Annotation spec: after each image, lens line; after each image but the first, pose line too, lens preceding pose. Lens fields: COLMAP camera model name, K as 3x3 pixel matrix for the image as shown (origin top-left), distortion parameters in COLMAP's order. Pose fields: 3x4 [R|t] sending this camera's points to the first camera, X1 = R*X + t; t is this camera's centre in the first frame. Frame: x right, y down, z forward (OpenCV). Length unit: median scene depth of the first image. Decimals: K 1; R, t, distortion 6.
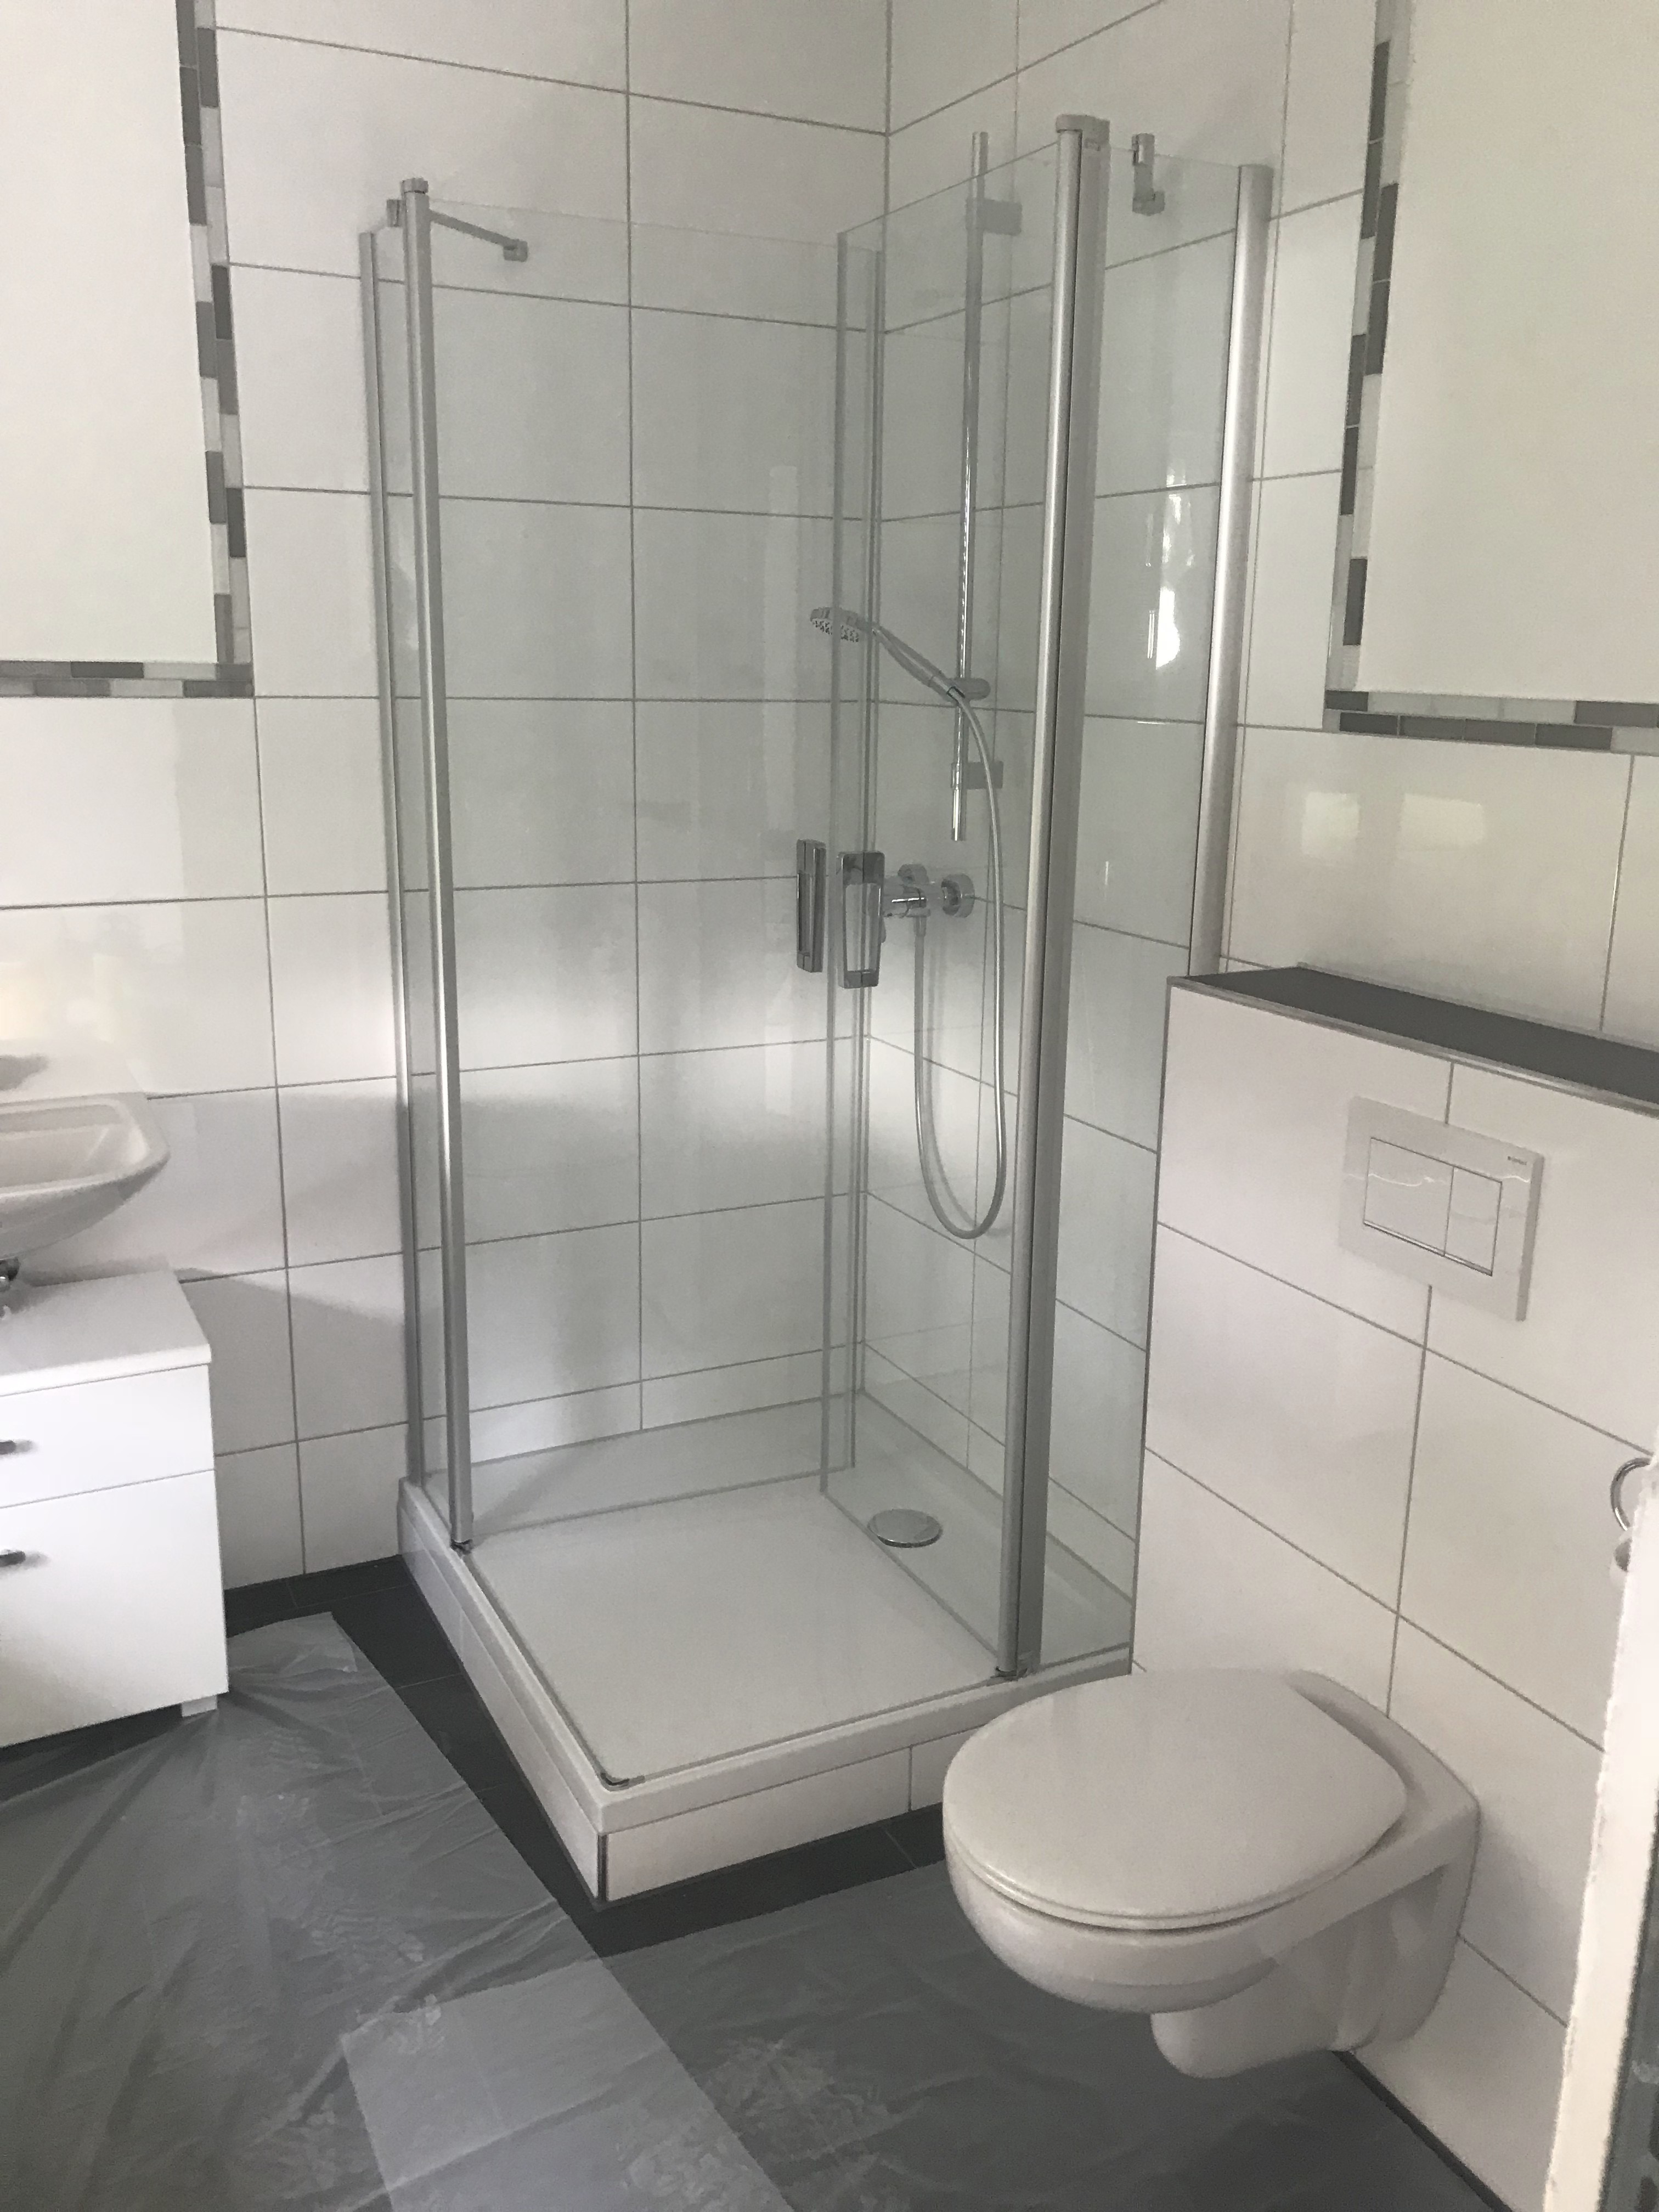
lens RADIAL K [[1793.7, 0, 833.9], [0, 1793.7, 1067.0], [0, 0, 1]] dist [0.005613, 0.005890]
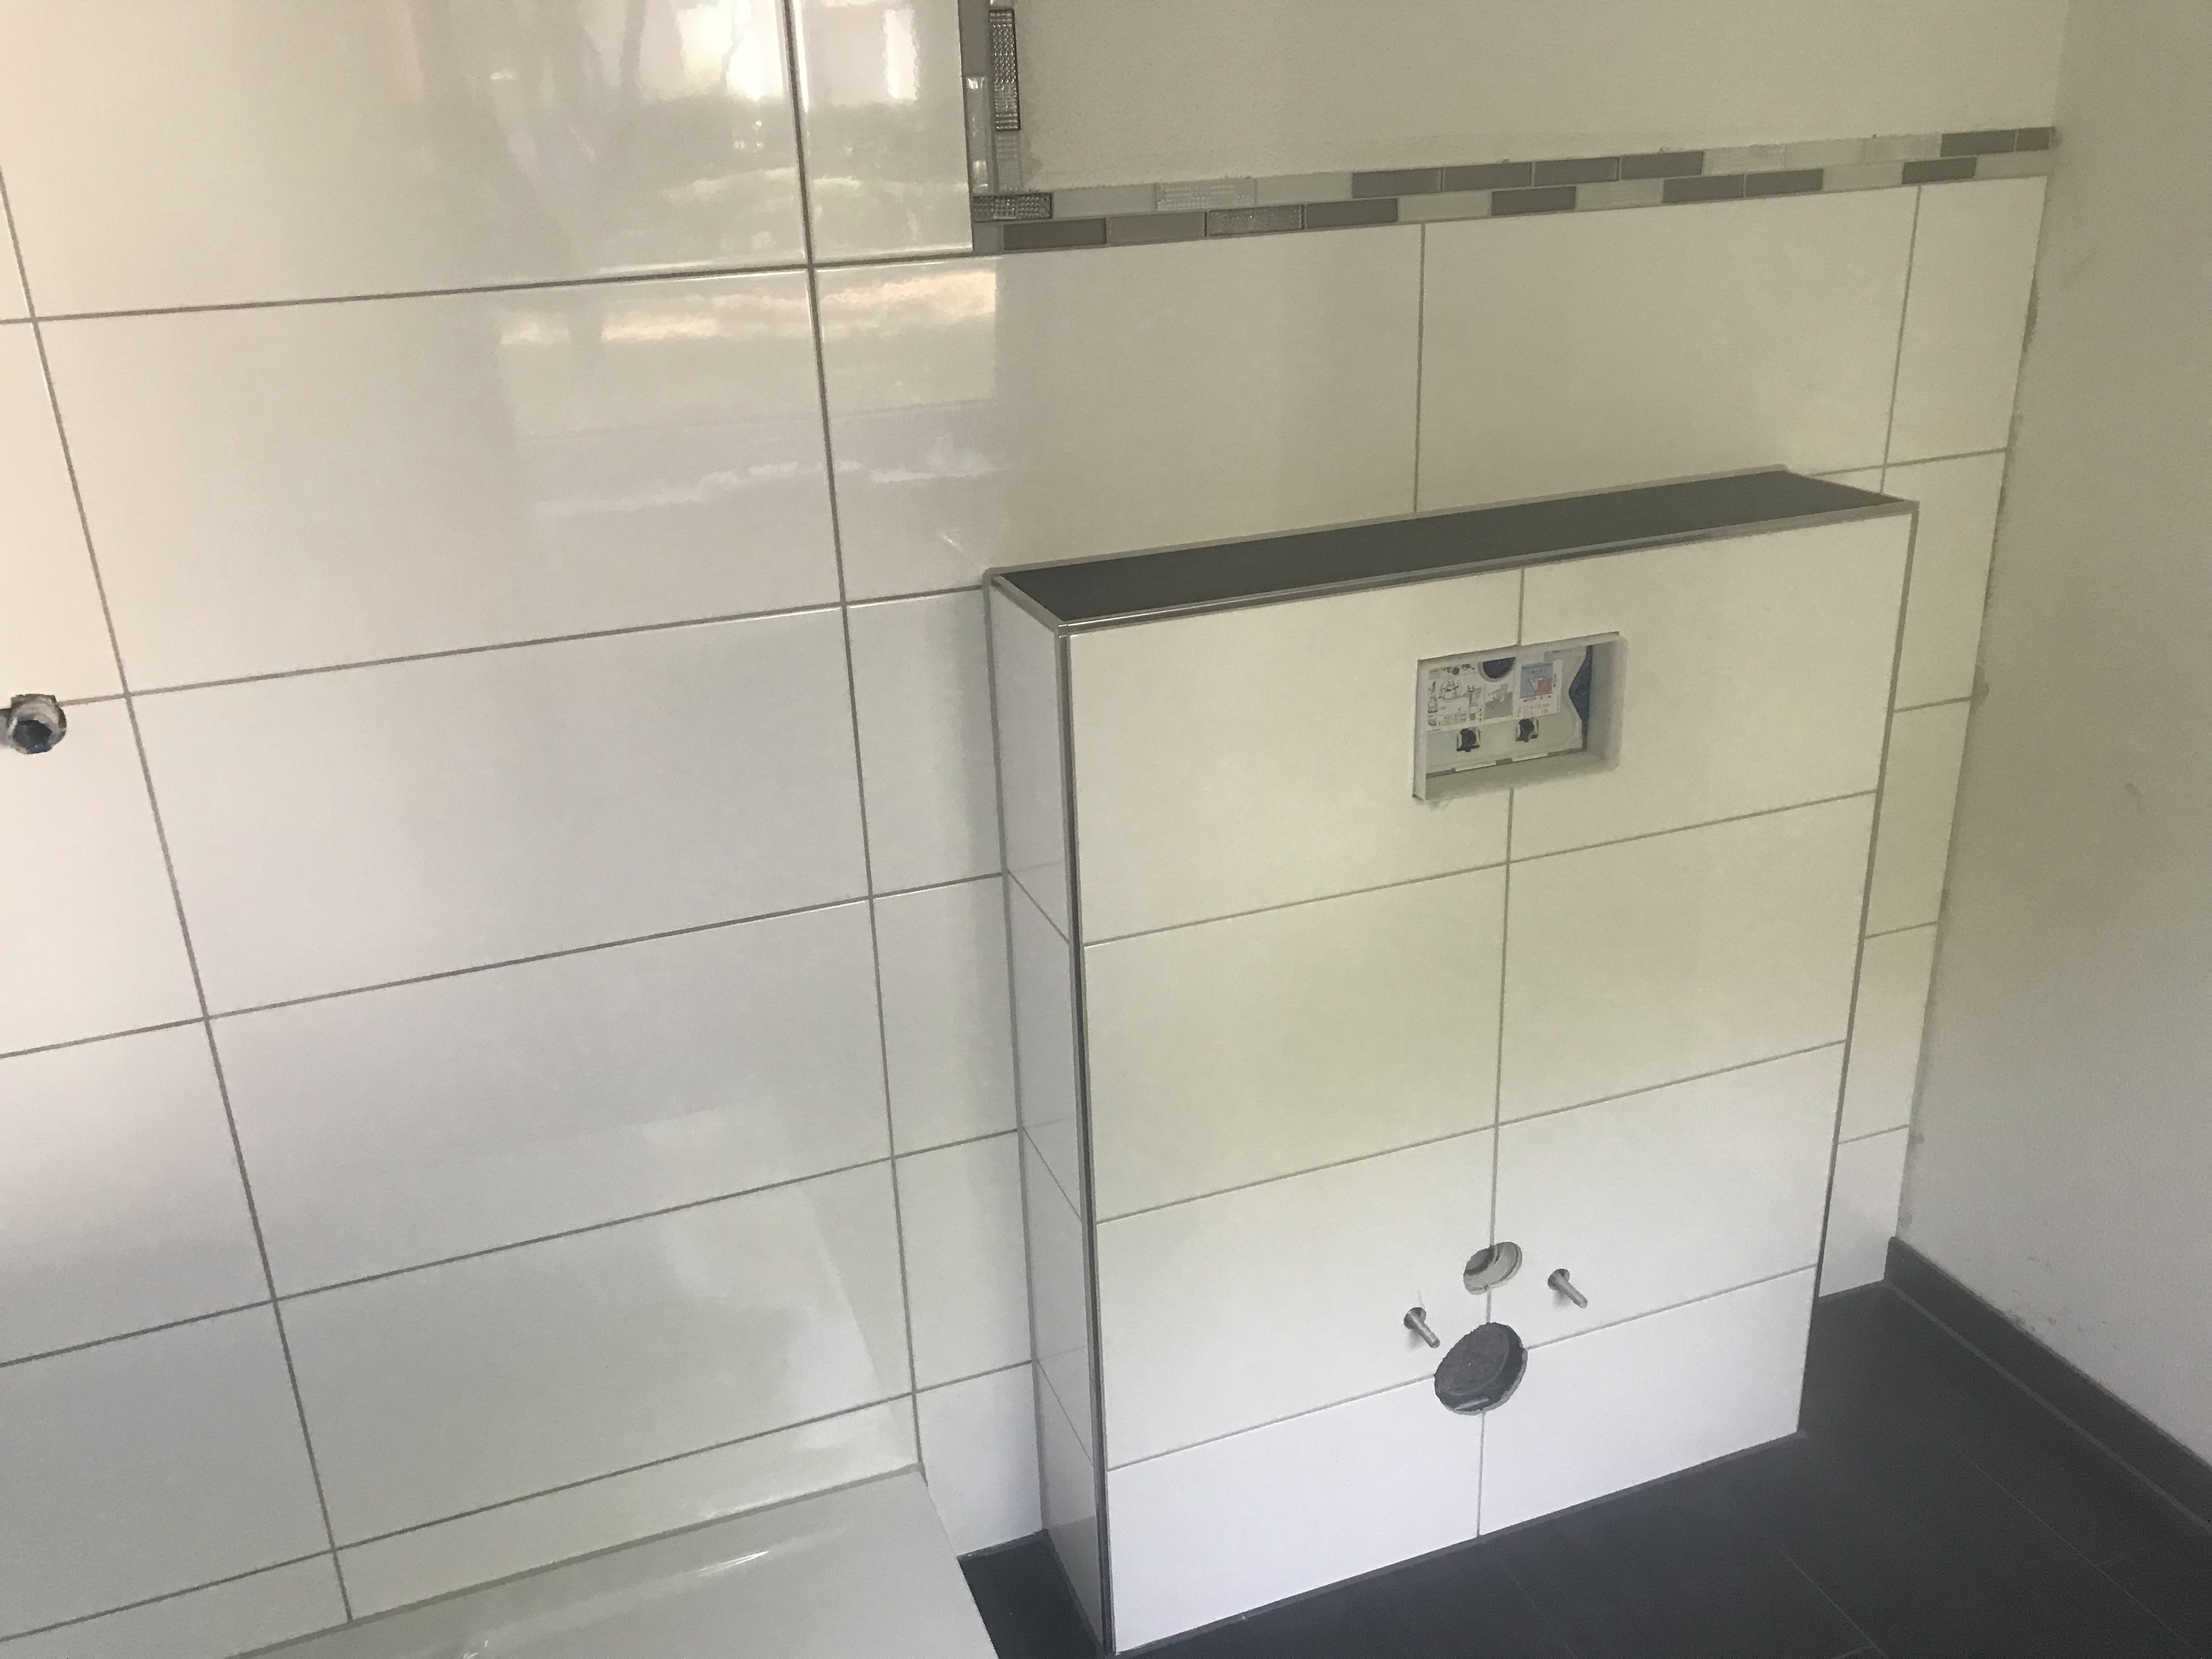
lens RADIAL K [[1793.7, 0, 1106.0], [0, 1793.7, 829.5], [0, 0, 1]] dist [0.005613, 0.005890]
pose [[0.110222, -0.381251, 0.917877, -0.571168], [0.275032, 0.899142, 0.340442, -0.247950], [-0.955096, 0.214922, 0.203962, 0.999798]]
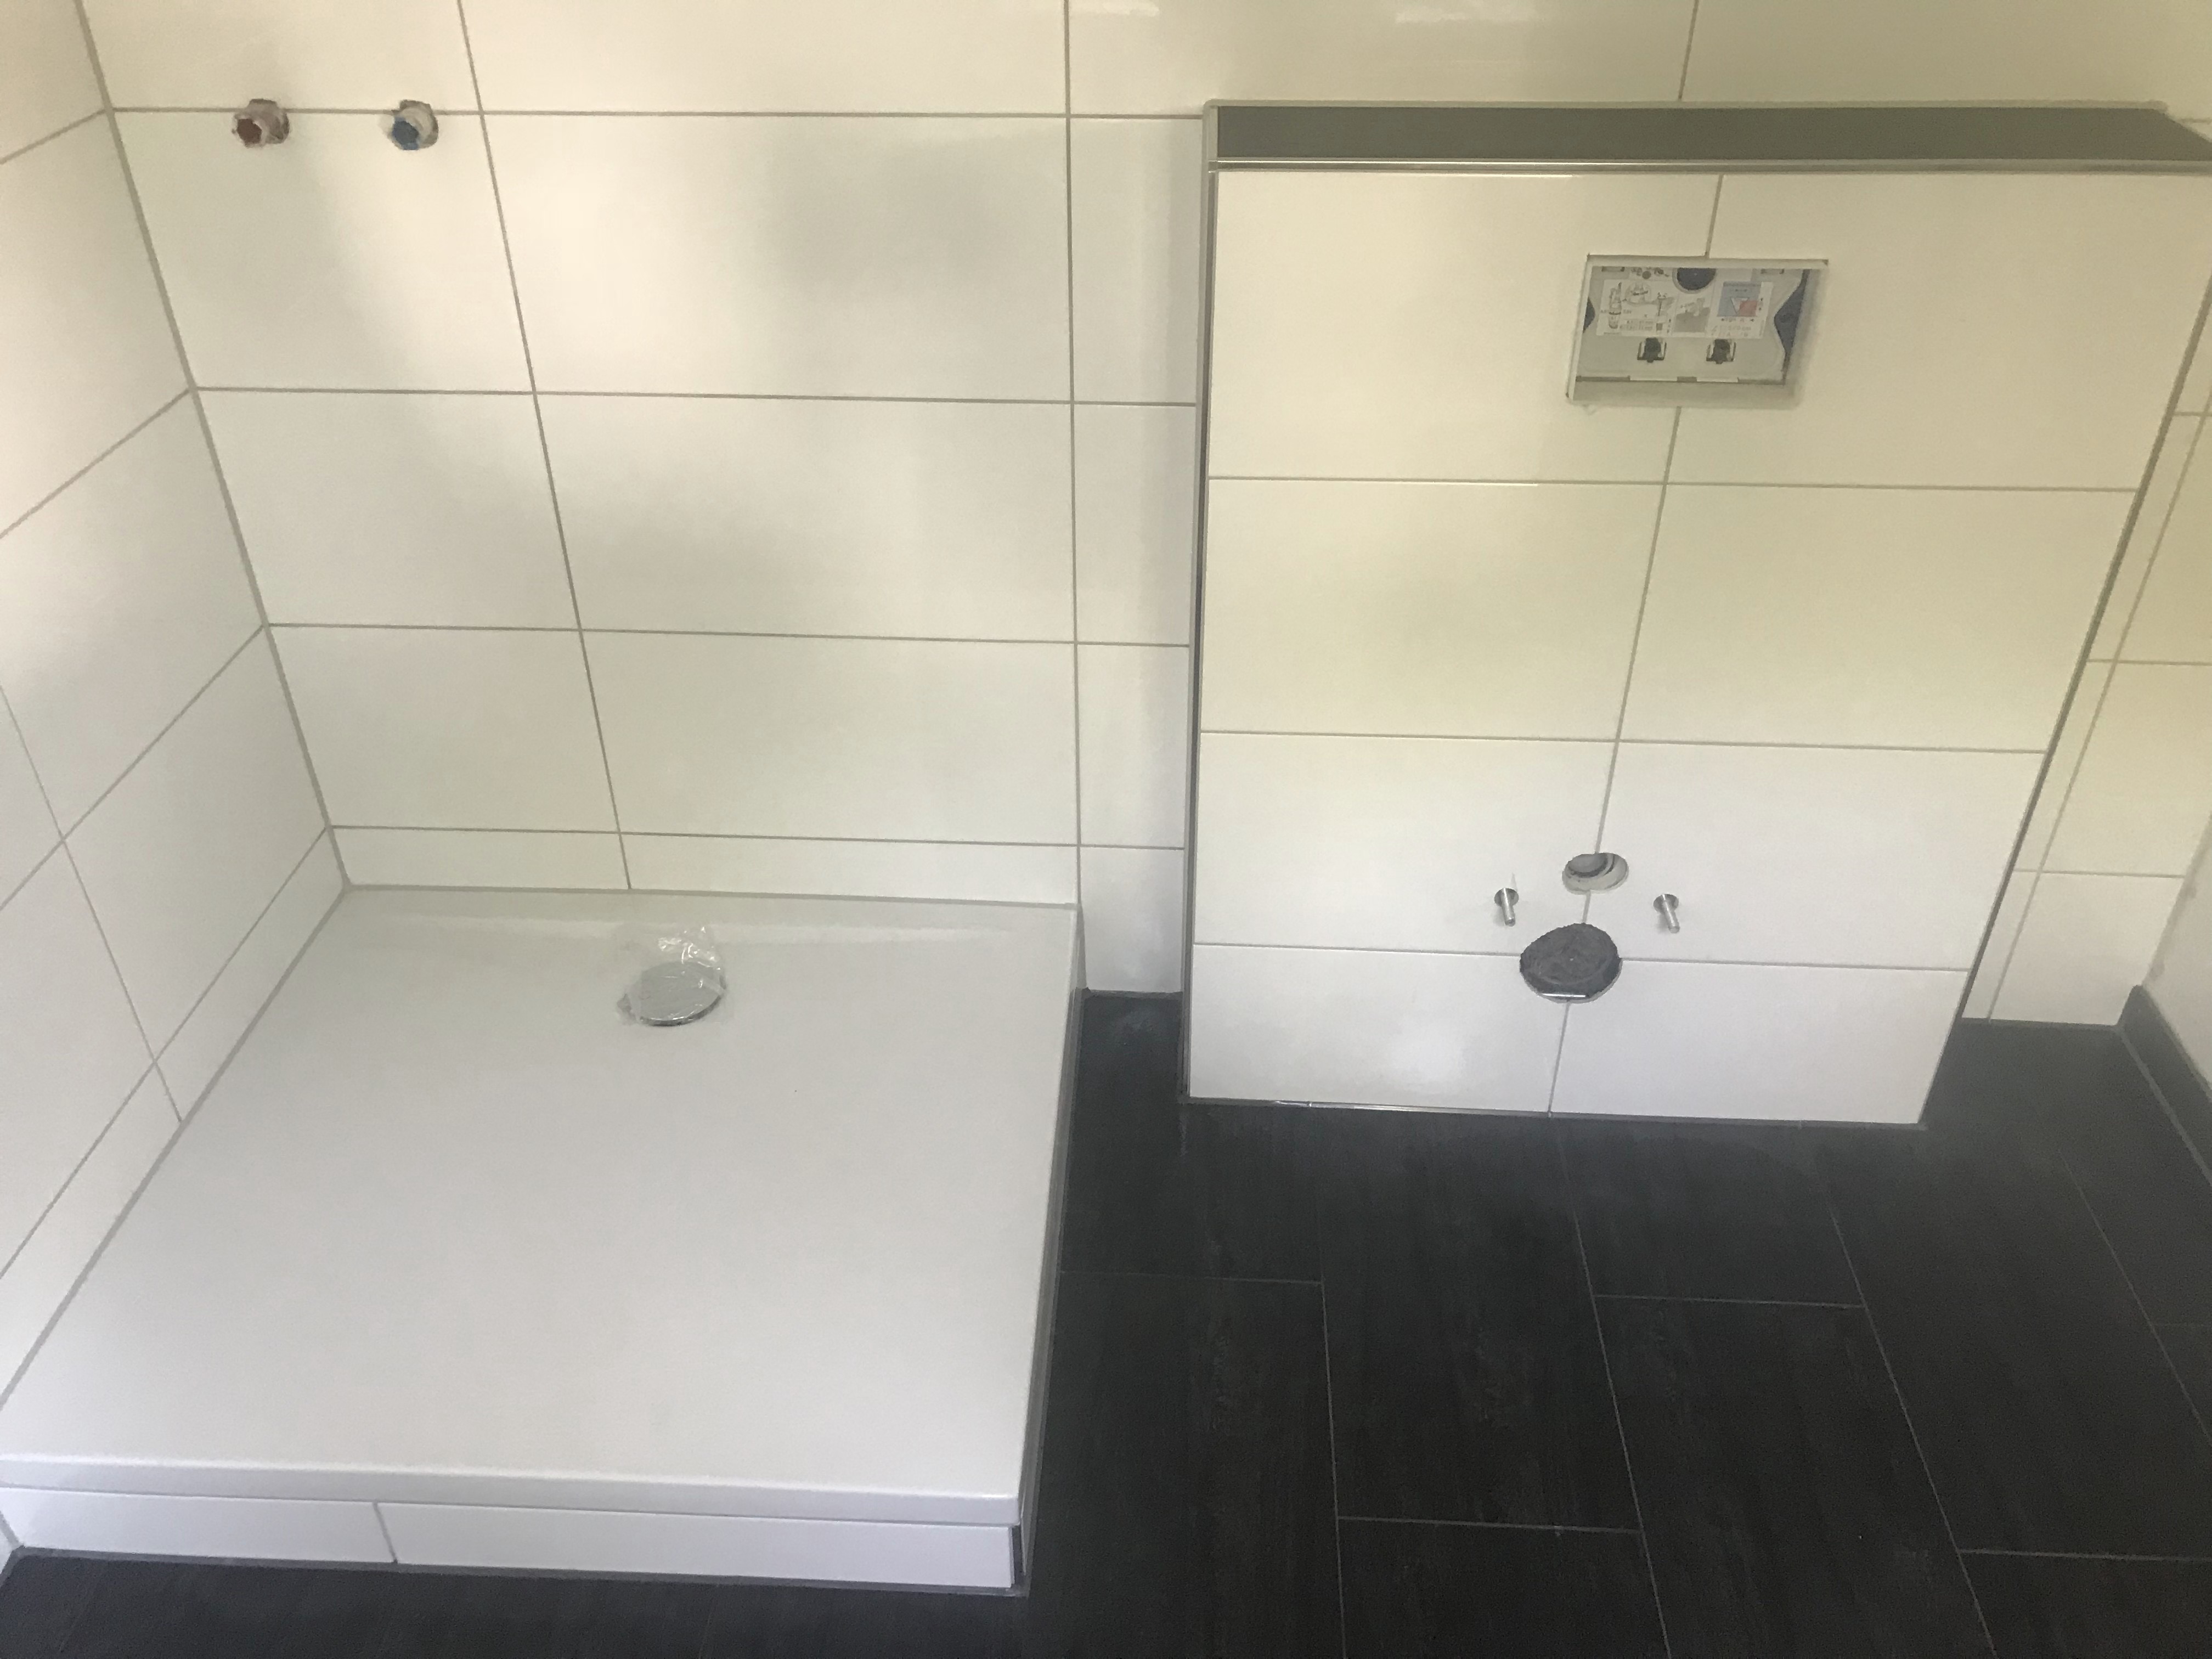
lens RADIAL K [[1795.3, 0, 1106.0], [0, 1795.3, 829.5], [0, 0, 1]] dist [-0.010062, -0.001017]
pose [[0.498092, -0.509553, 0.701612, -0.585842], [0.215469, 0.856479, 0.469060, -0.200022], [-0.839927, -0.082460, 0.536398, 0.715296]]
